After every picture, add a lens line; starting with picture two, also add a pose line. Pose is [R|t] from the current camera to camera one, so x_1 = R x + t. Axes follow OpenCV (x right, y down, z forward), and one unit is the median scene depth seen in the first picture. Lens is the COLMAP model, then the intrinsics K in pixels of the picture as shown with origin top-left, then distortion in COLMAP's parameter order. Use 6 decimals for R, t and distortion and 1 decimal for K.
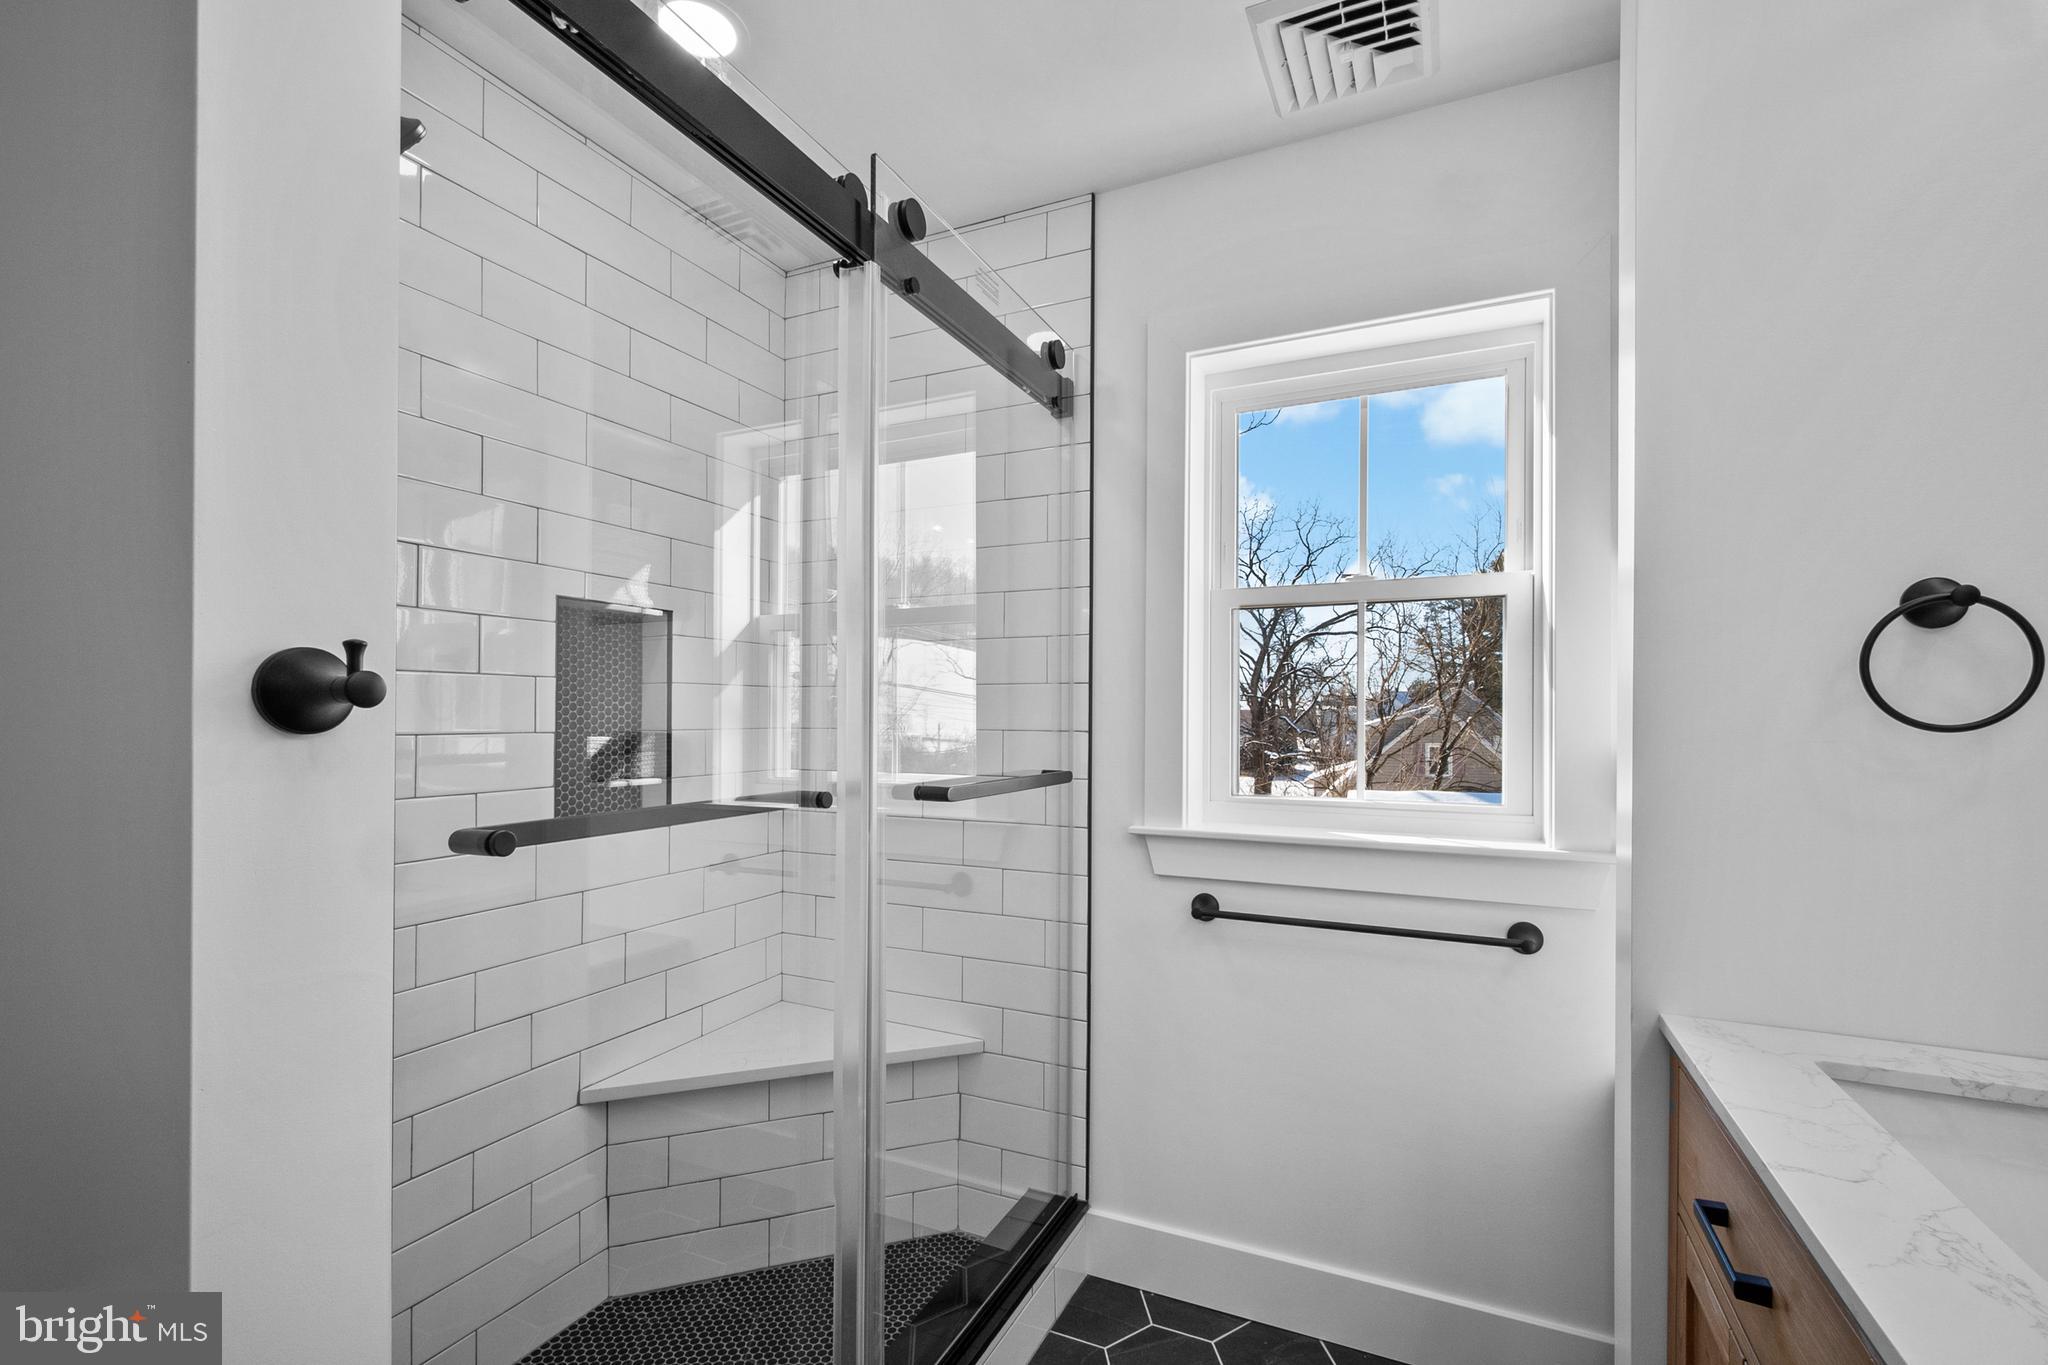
lens RADIAL K [[896.0, 0, 1035.8], [0, 896.0, 716.9], [0, 0, 1]] dist [-0.010795, -0.004733]
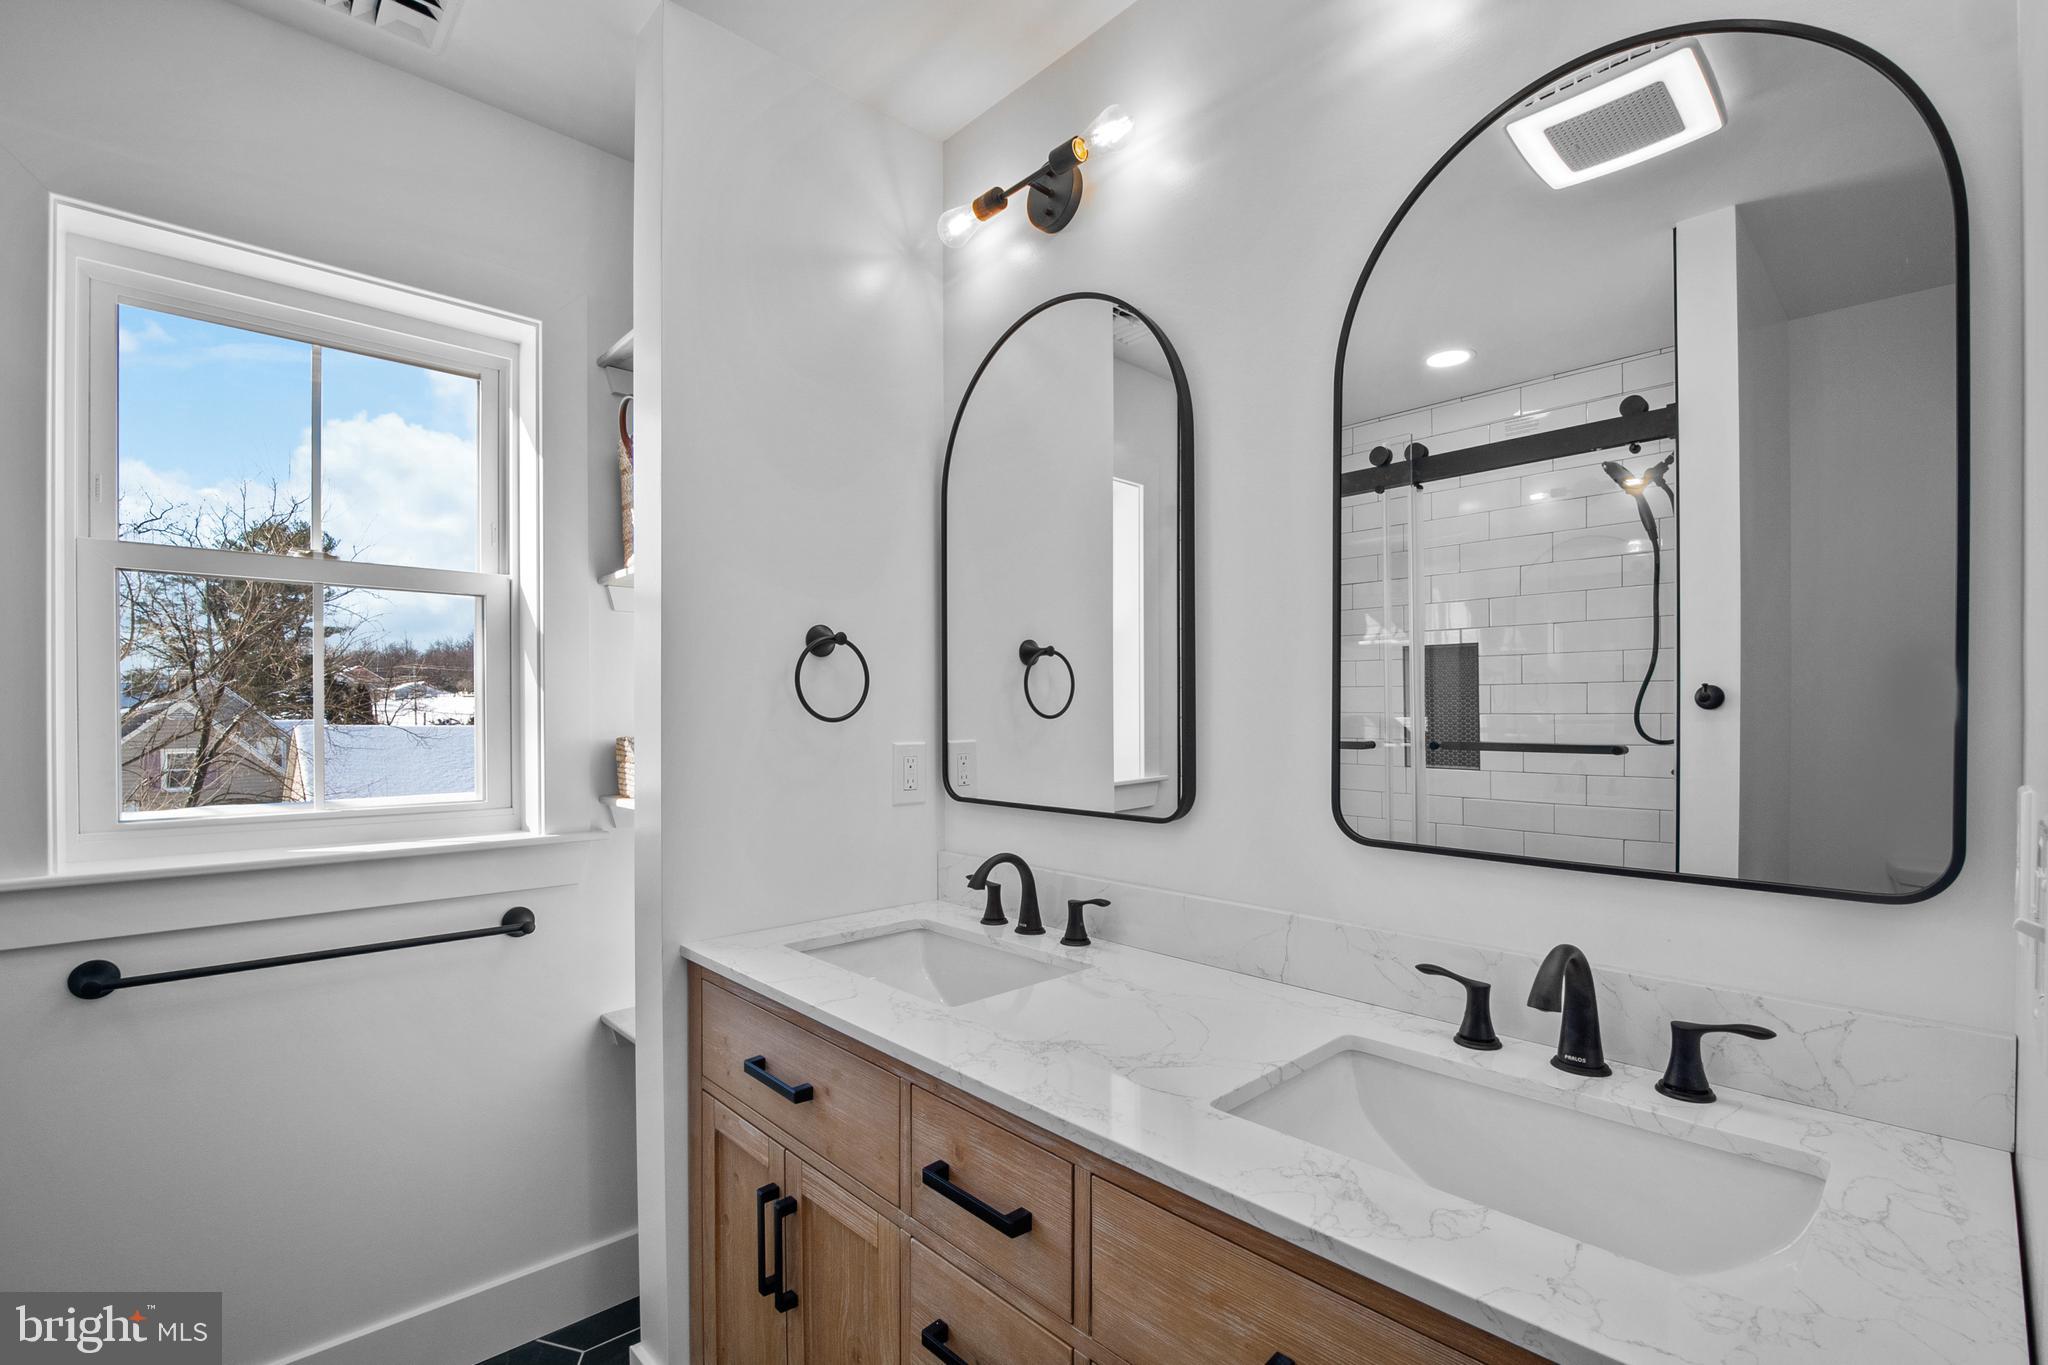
lens RADIAL K [[896.0, 0, 1042.9], [0, 896.0, 721.8], [0, 0, 1]] dist [-0.010795, -0.004733]
pose [[0.342497, -0.011162, 0.939453, -0.209821], [0.004196, 0.999938, 0.010351, 0.000740], [-0.939509, 0.000397, 0.342523, 0.040525]]
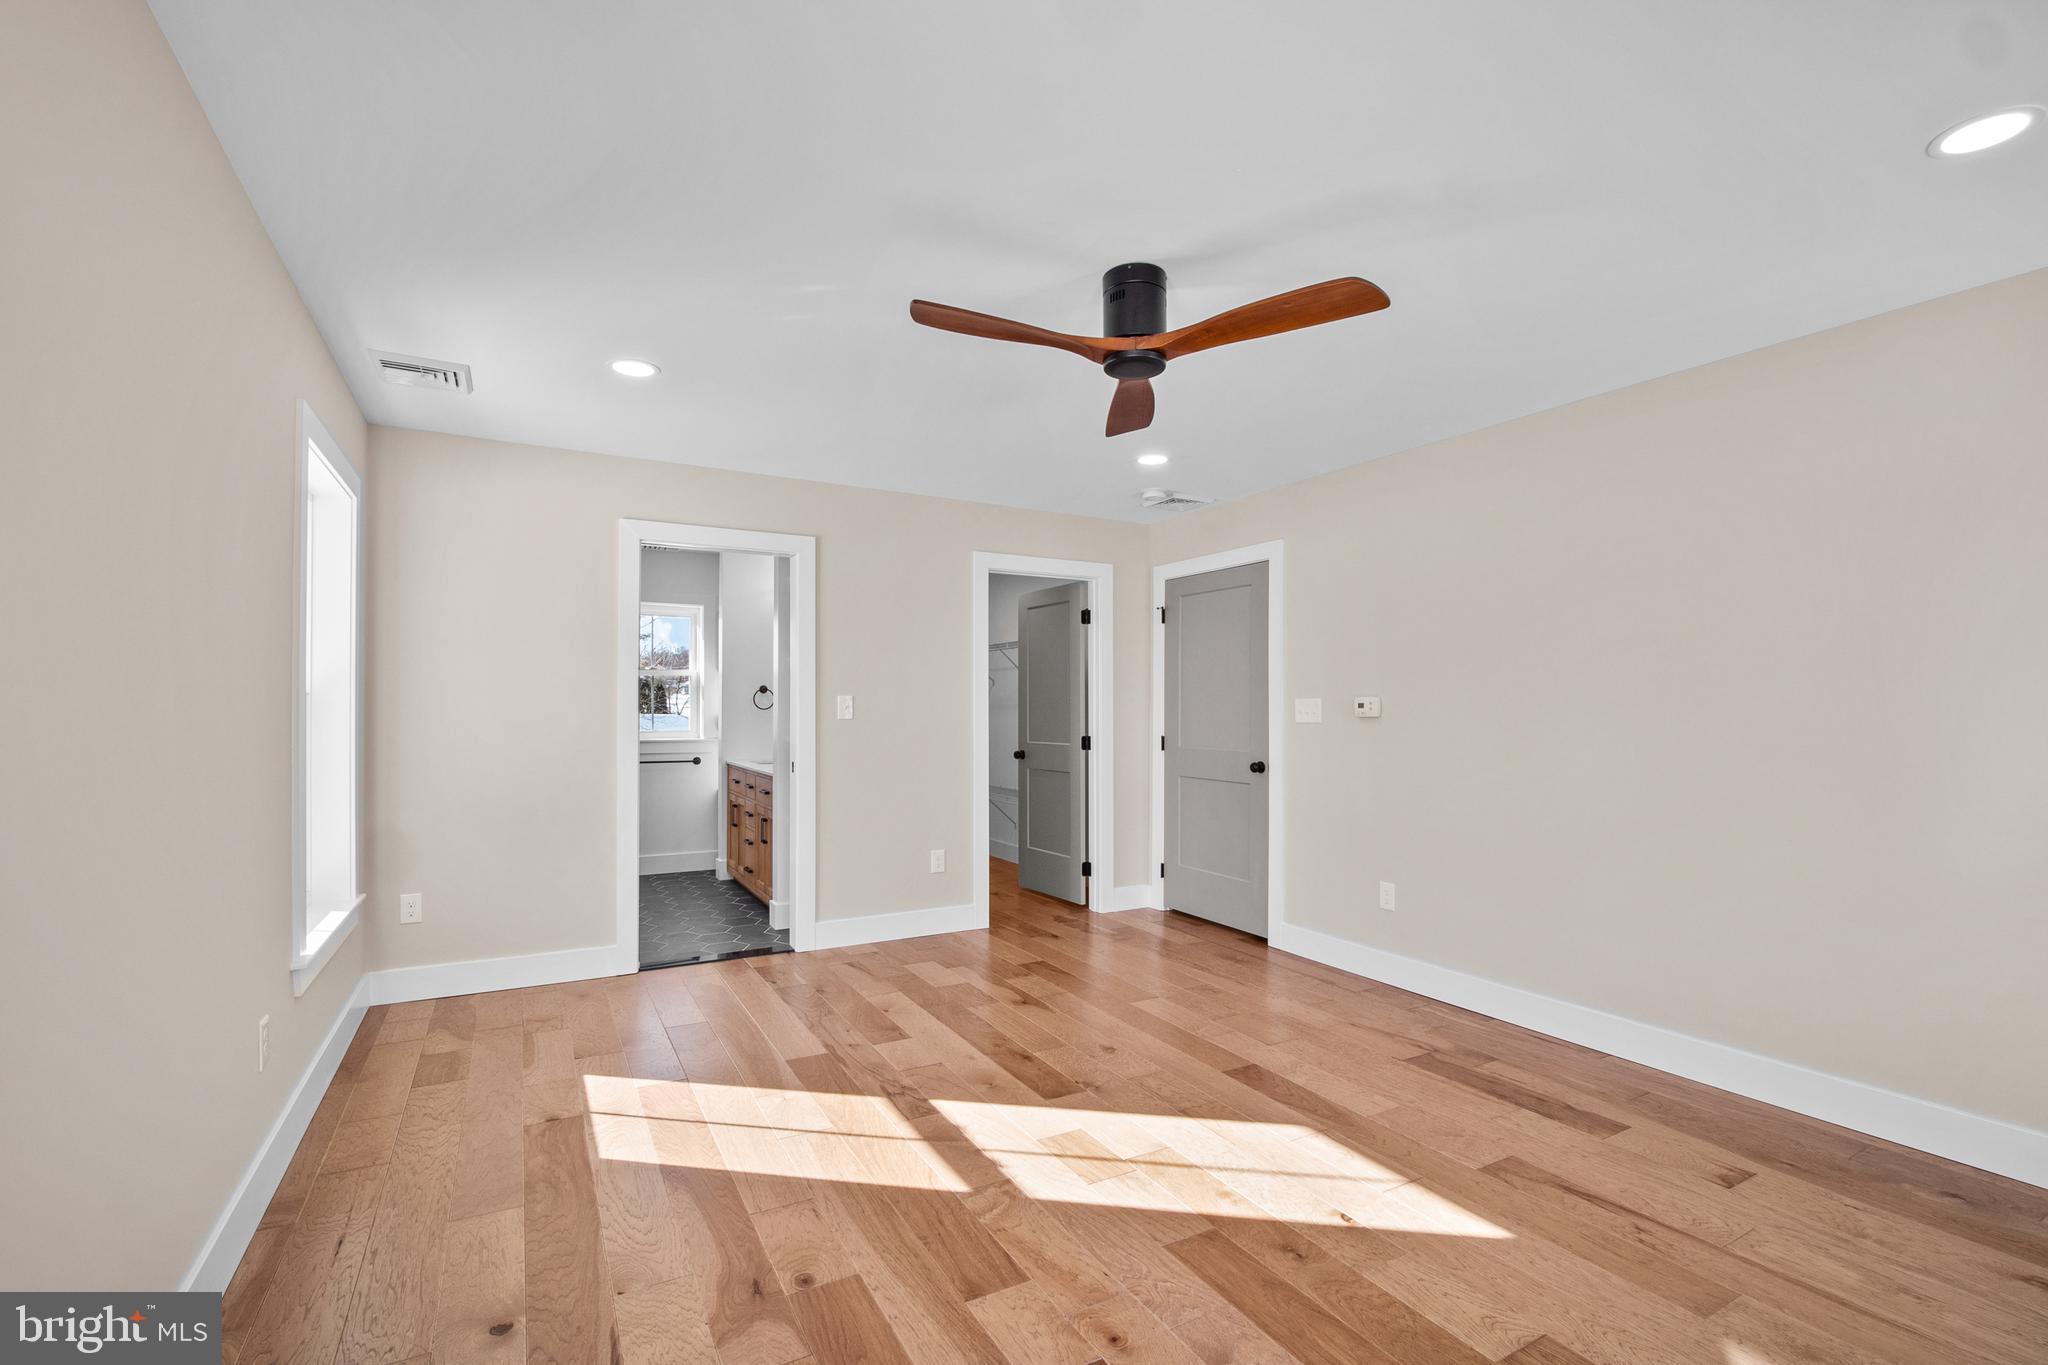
lens RADIAL K [[923.4, 0, 1021.5], [0, 923.4, 693.8], [0, 0, 1]] dist [-0.005346, 0.001278]
pose [[0.588322, 0.008290, 0.808584, -1.824891], [0.003882, 0.999907, -0.013076, 0.001275], [-0.808617, 0.010832, 0.588235, -2.464514]]
